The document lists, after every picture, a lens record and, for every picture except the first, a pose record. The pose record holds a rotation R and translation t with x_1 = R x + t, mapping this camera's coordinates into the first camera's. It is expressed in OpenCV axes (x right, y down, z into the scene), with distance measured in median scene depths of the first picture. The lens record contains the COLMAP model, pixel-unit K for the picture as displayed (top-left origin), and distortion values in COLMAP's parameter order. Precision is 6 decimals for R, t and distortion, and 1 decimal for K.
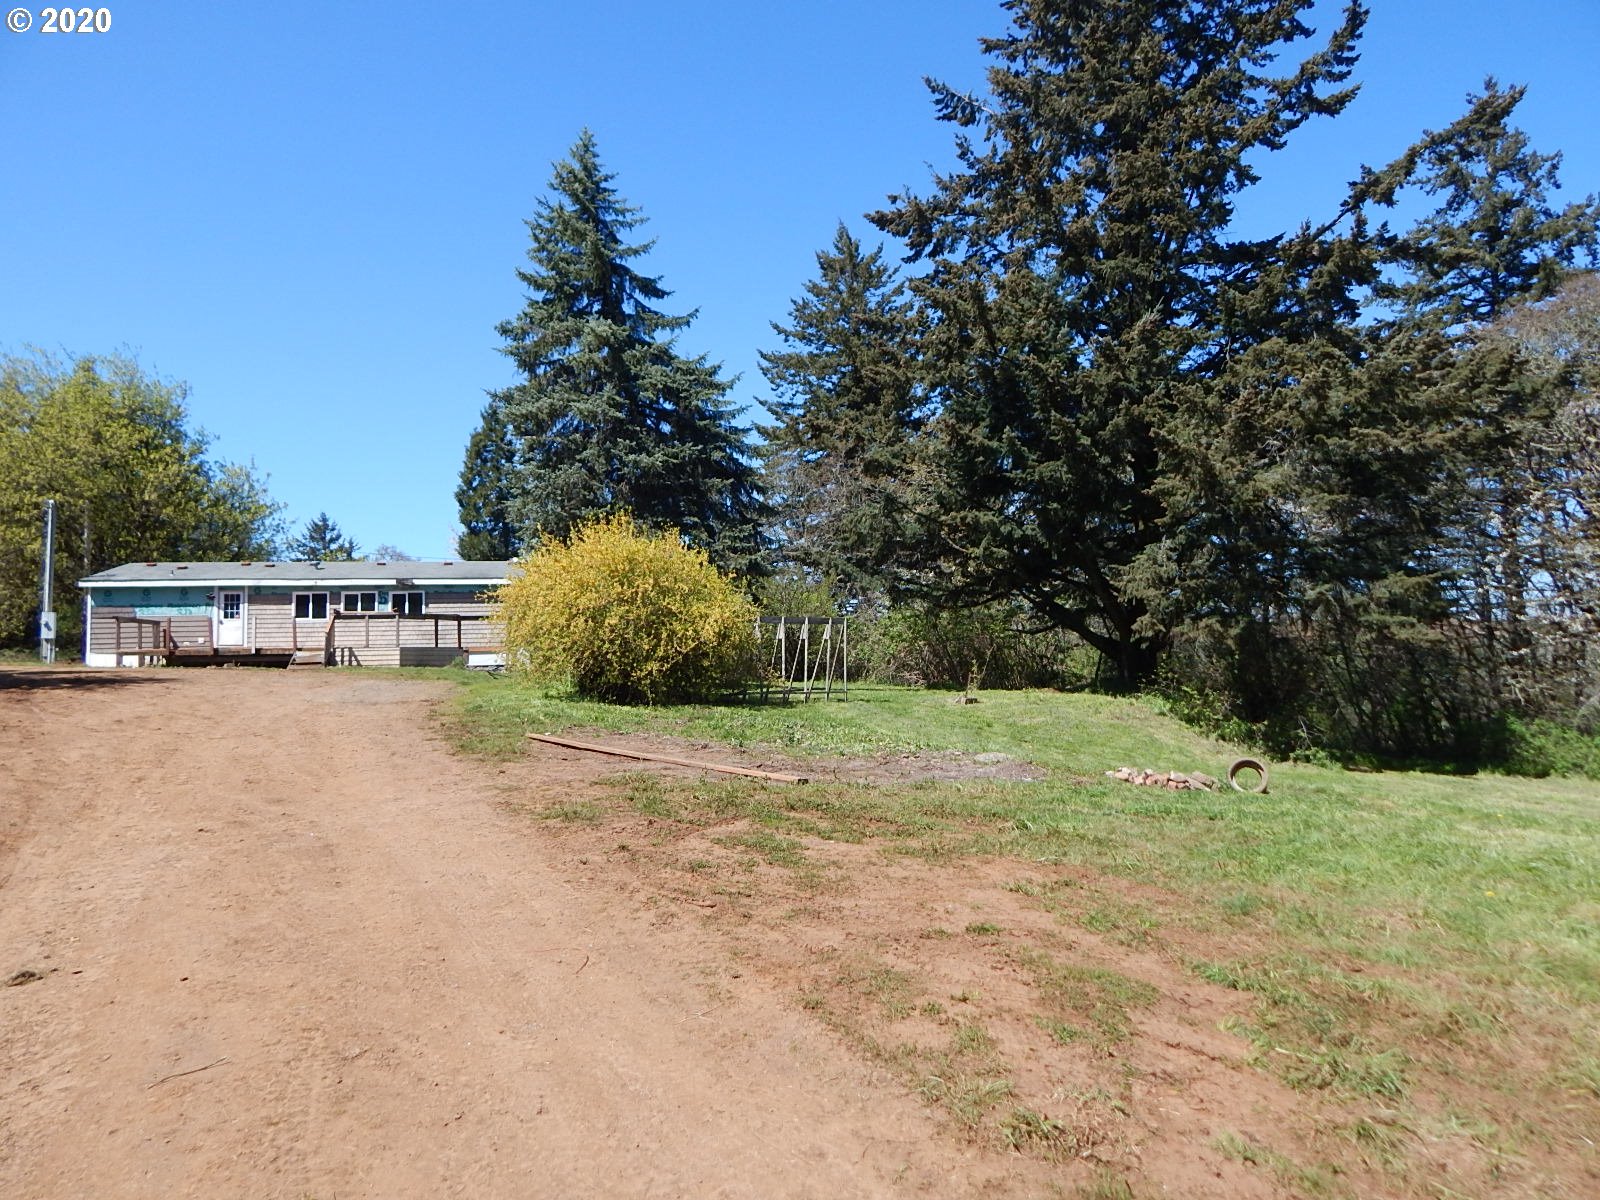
lens RADIAL K [[1042.3, 0, 815.8], [0, 1042.3, 590.7], [0, 0, 1]] dist [-0.005984, -0.005717]
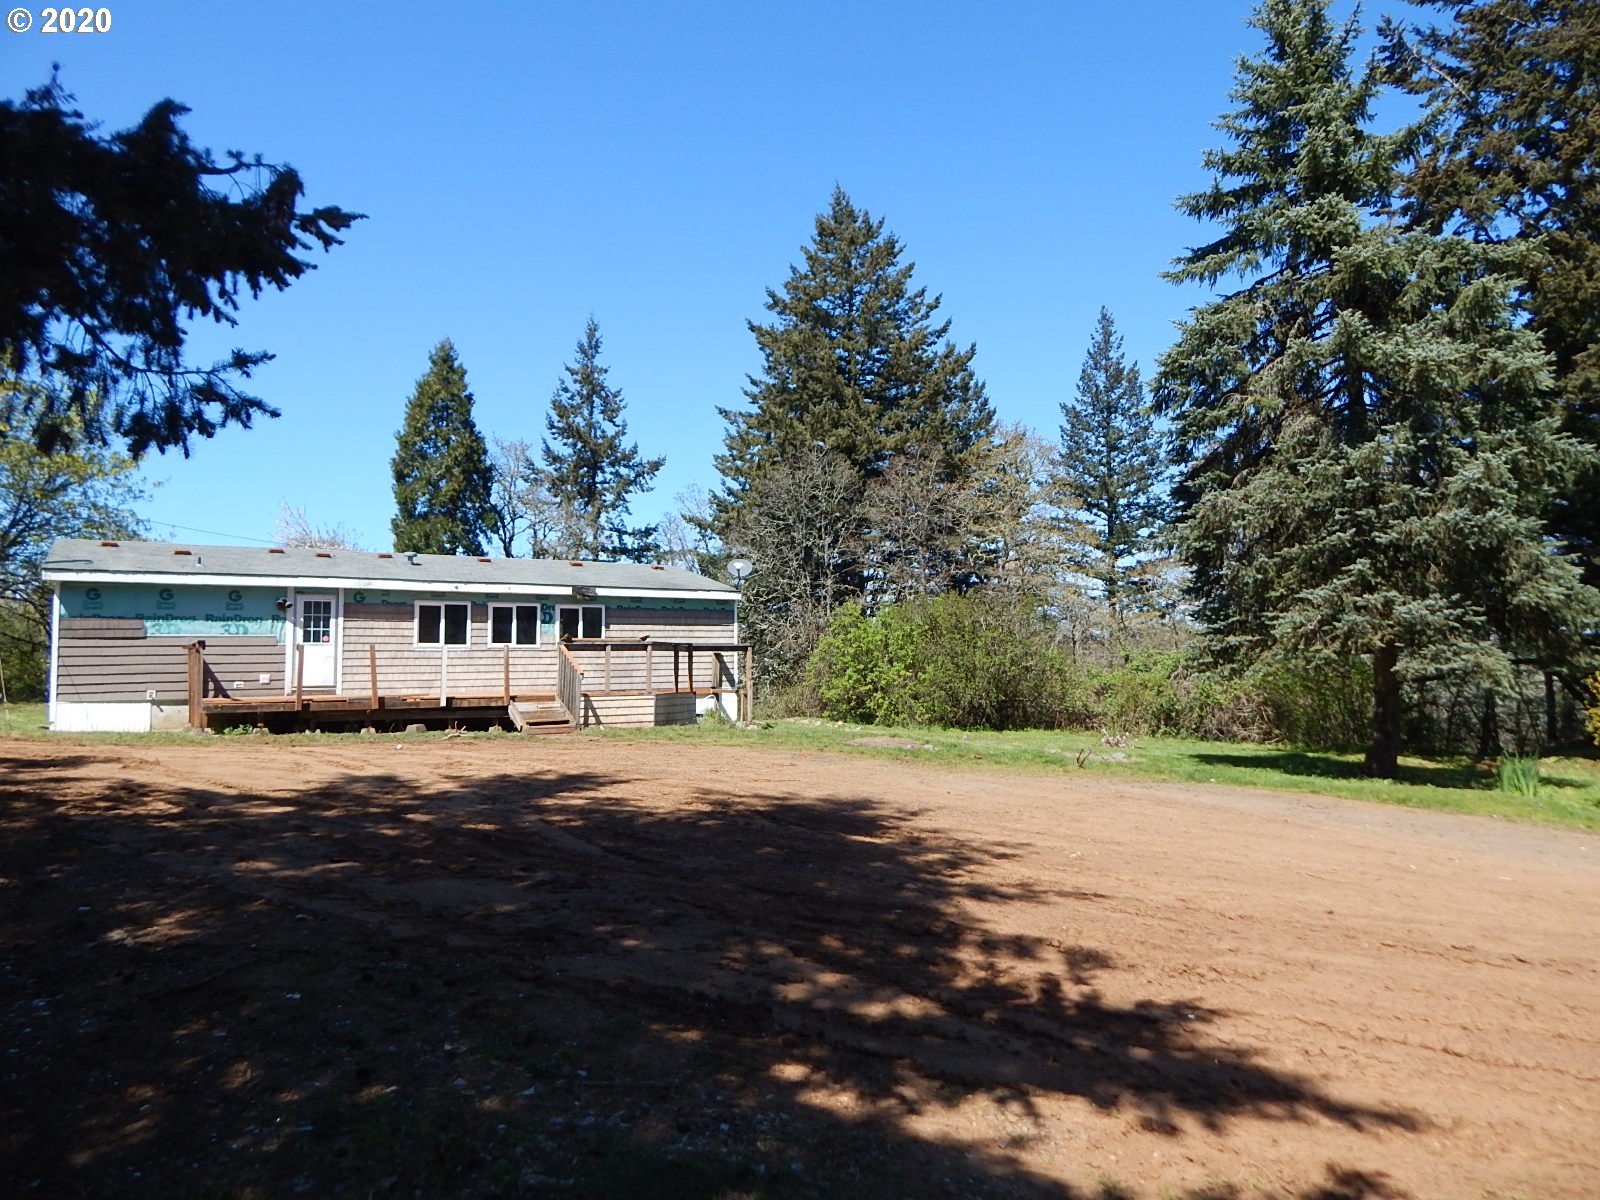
lens RADIAL K [[1042.3, 0, 815.8], [0, 1042.3, 590.7], [0, 0, 1]] dist [-0.005984, -0.005717]
pose [[0.927218, 0.037687, 0.372622, -0.732361], [-0.035206, 0.999289, -0.013465, -0.007163], [-0.372865, -0.000634, 0.927885, 0.470019]]
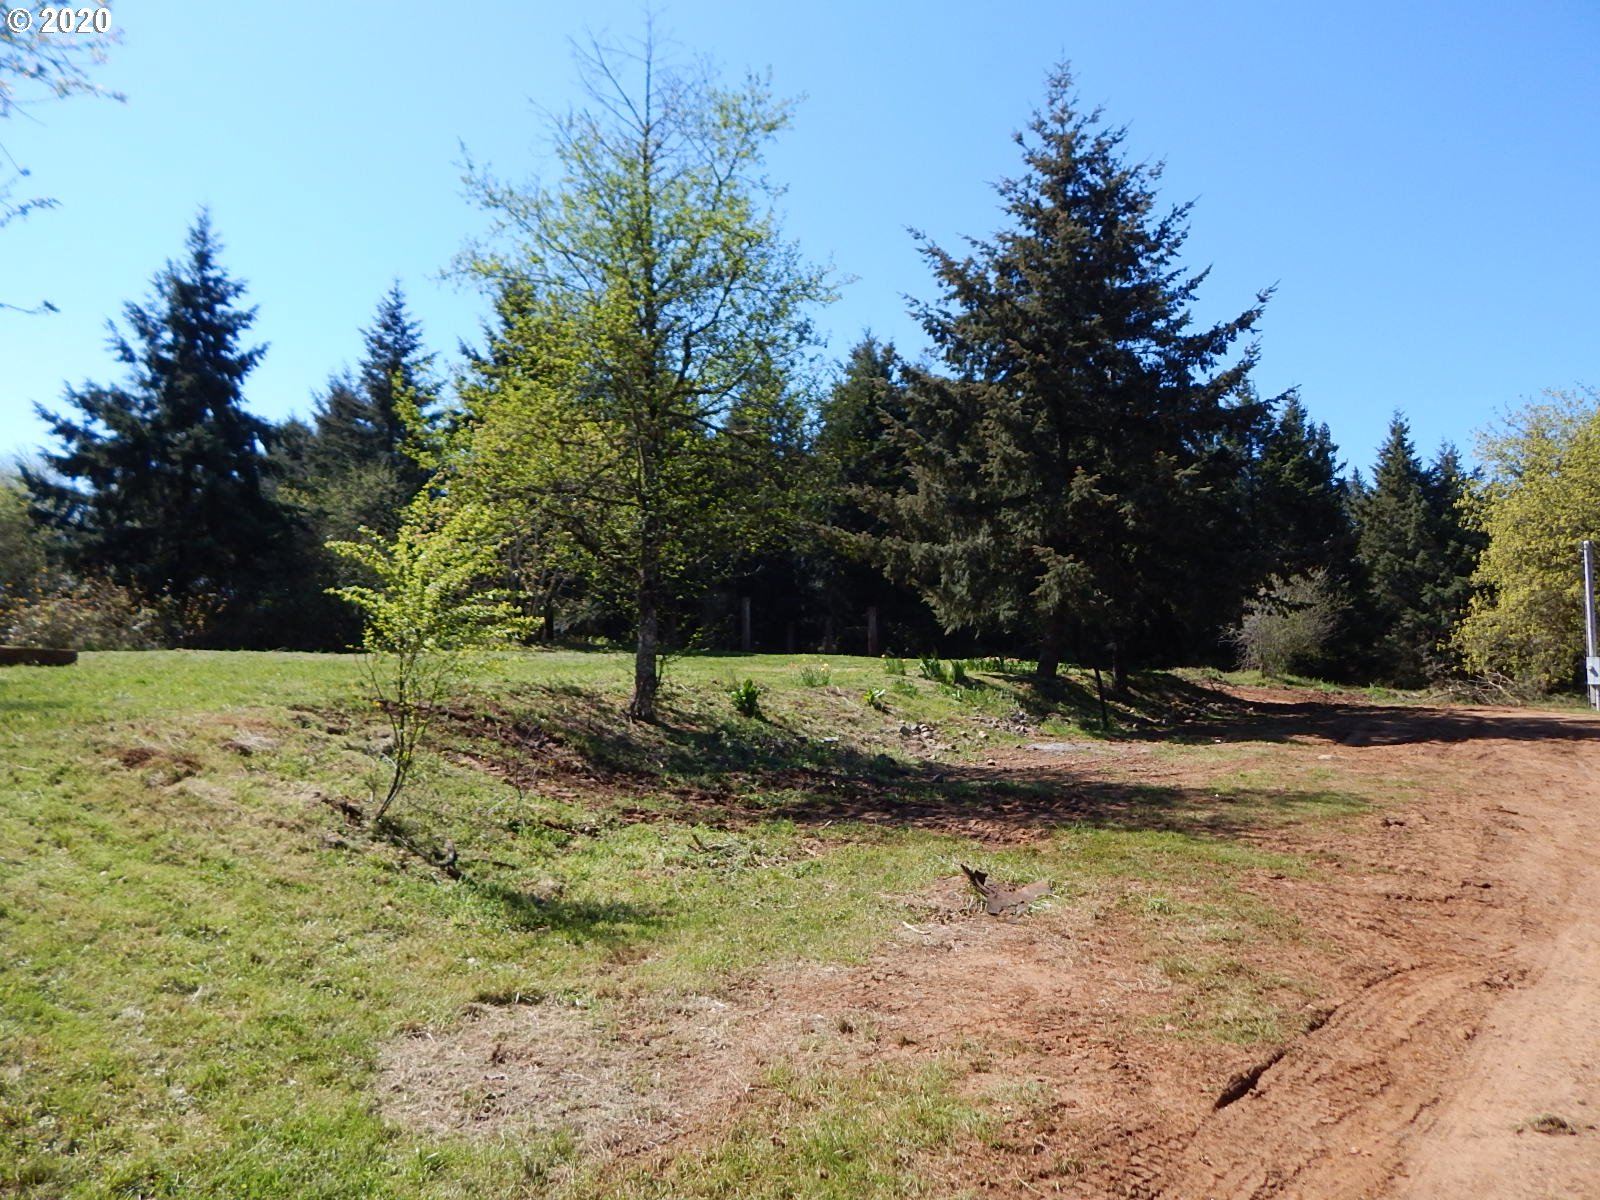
lens RADIAL K [[1048.0, 0, 806.0], [0, 1048.0, 592.8], [0, 0, 1]] dist [-0.002789, -0.005245]
pose [[0.281424, -0.078177, -0.956394, -0.018517], [0.040976, 0.996746, -0.069418, -0.001763], [0.958708, -0.019653, 0.283712, 0.034653]]
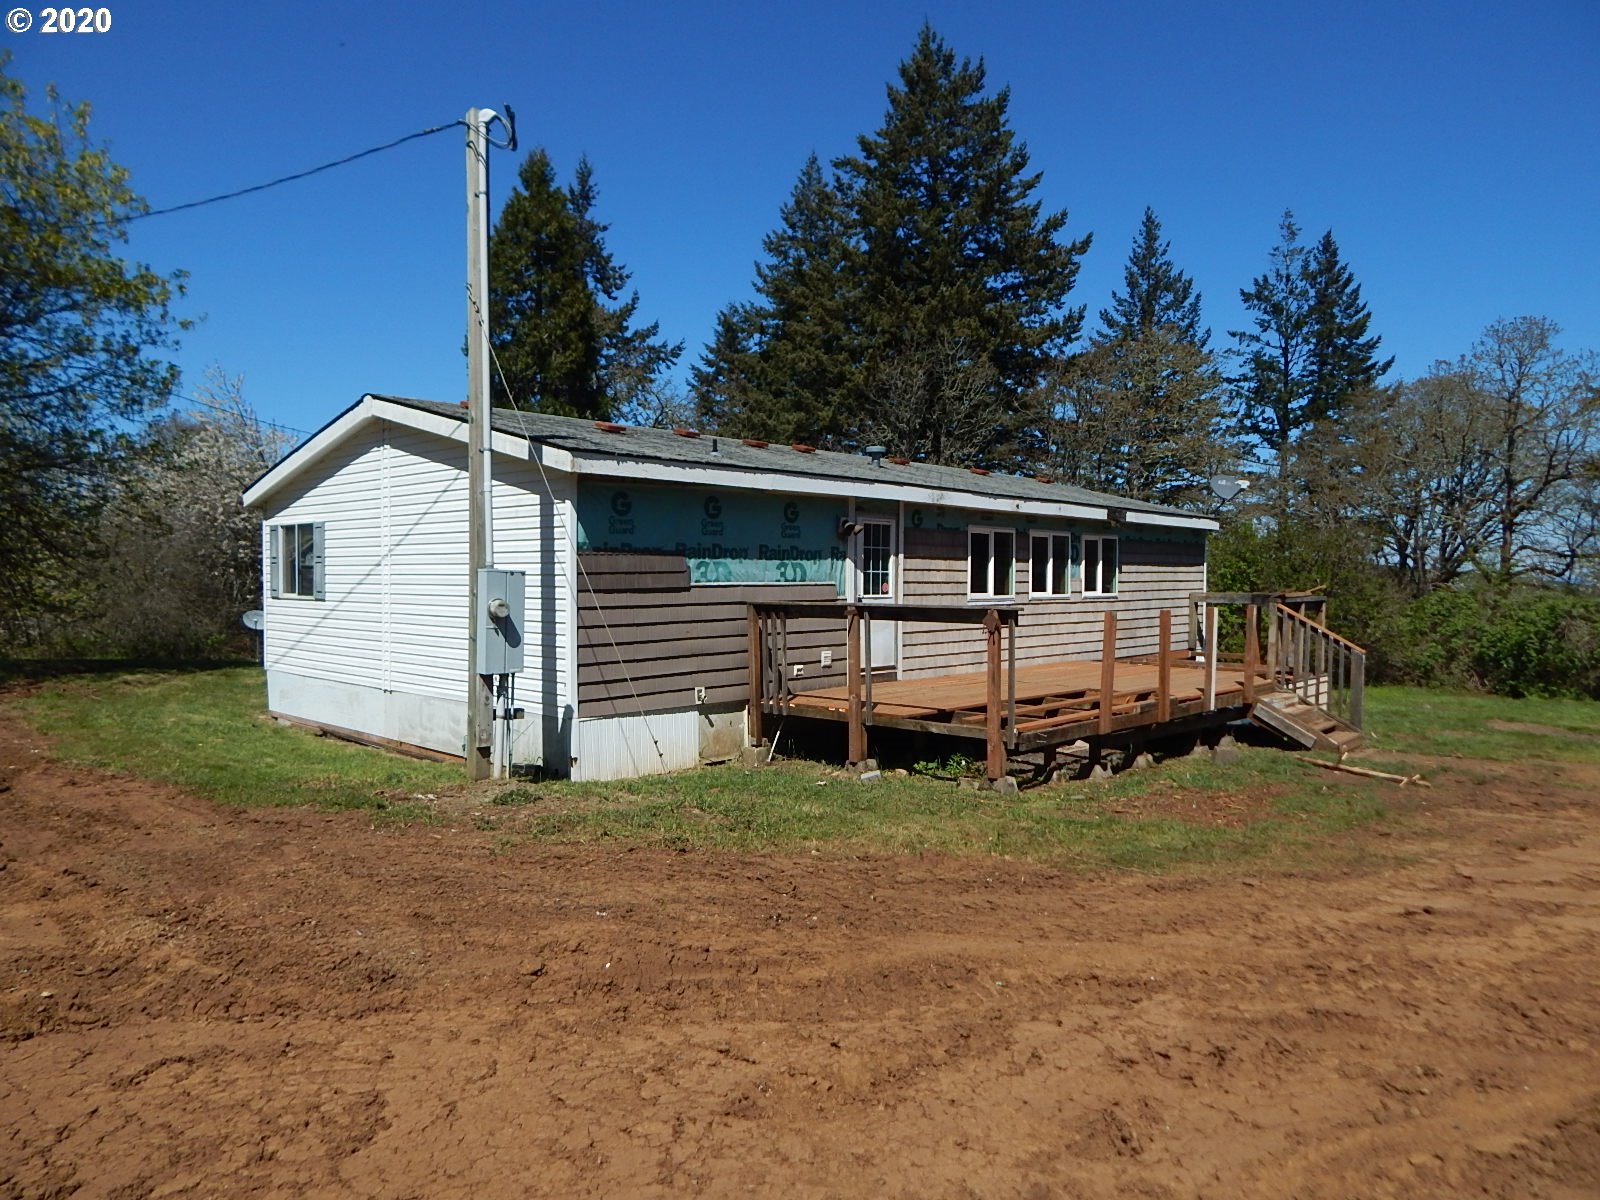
lens RADIAL K [[1048.0, 0, 806.0], [0, 1048.0, 592.8], [0, 0, 1]] dist [-0.002789, -0.005245]
pose [[0.812343, 0.015646, 0.582970, -1.115120], [-0.060219, 0.996547, 0.057166, 0.010530], [-0.580063, -0.081544, 0.810480, 1.020170]]
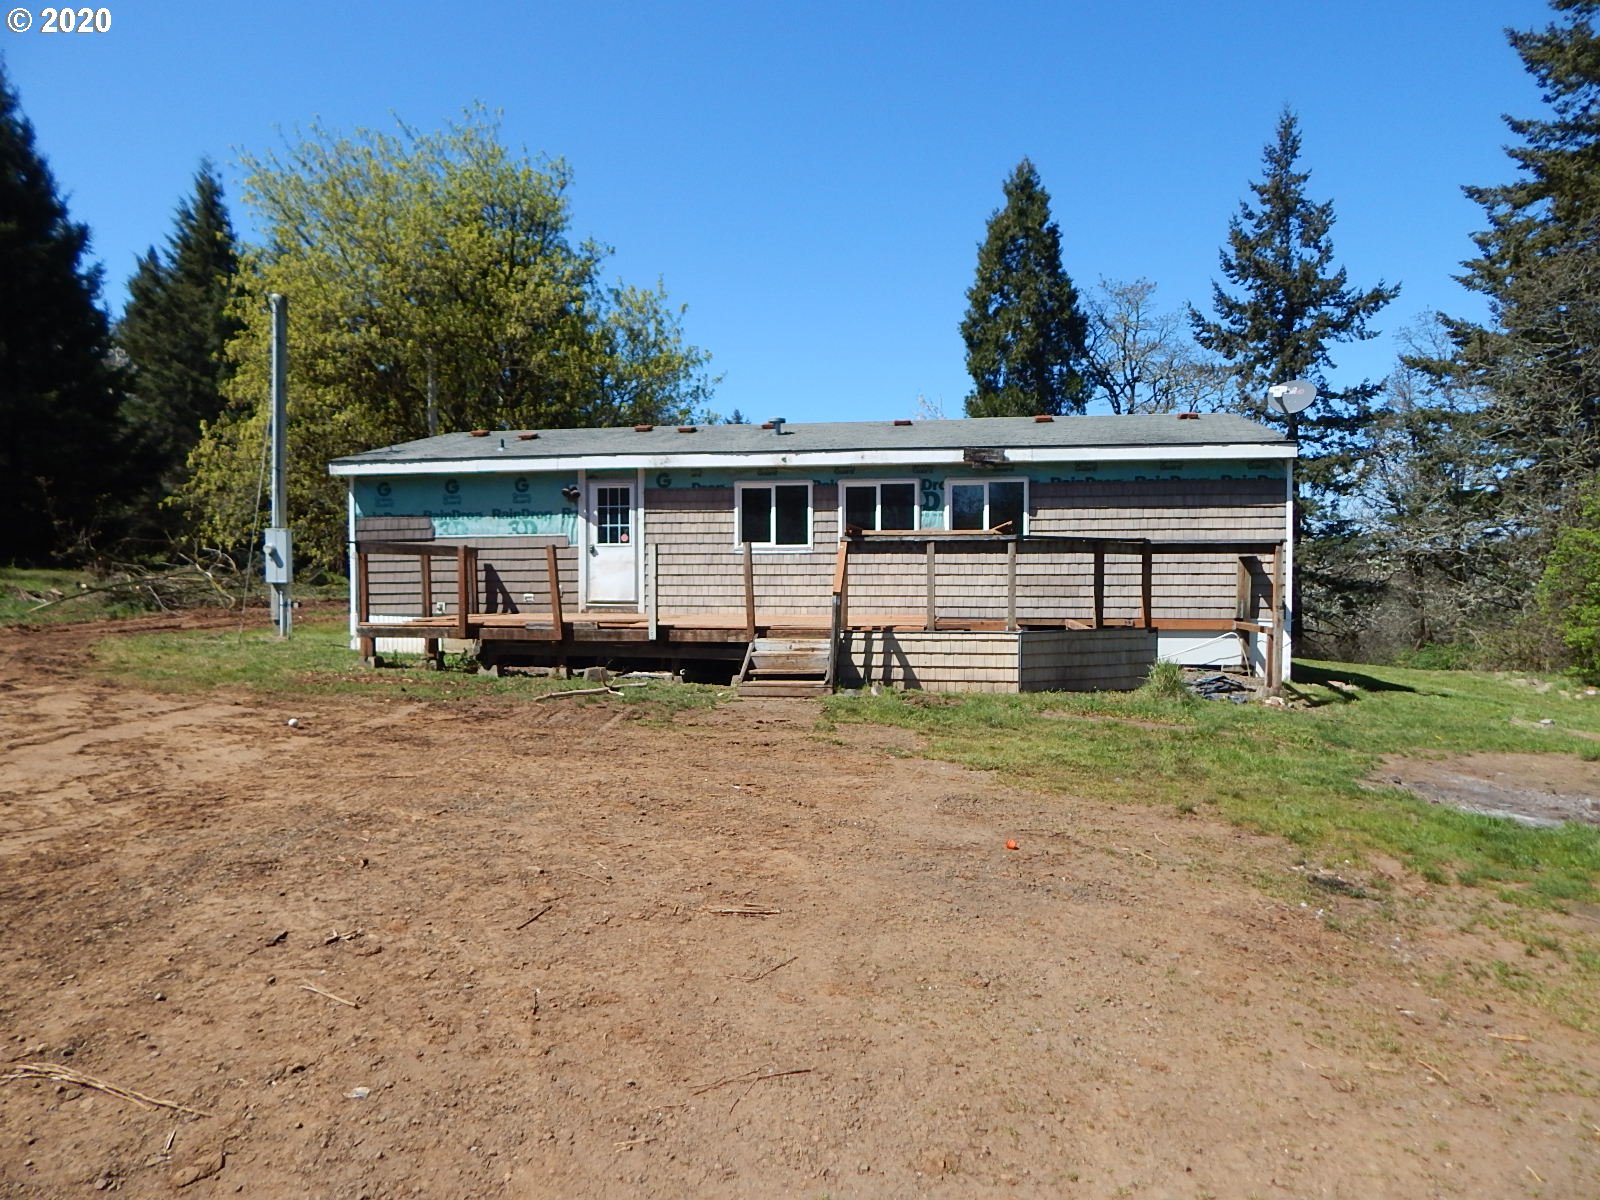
lens RADIAL K [[1042.3, 0, 815.8], [0, 1042.3, 590.7], [0, 0, 1]] dist [-0.005984, -0.005717]
pose [[0.935807, 0.025985, -0.351554, -0.451376], [0.005935, 0.995977, 0.089416, 0.010723], [0.352463, -0.085763, 0.931888, 0.857059]]
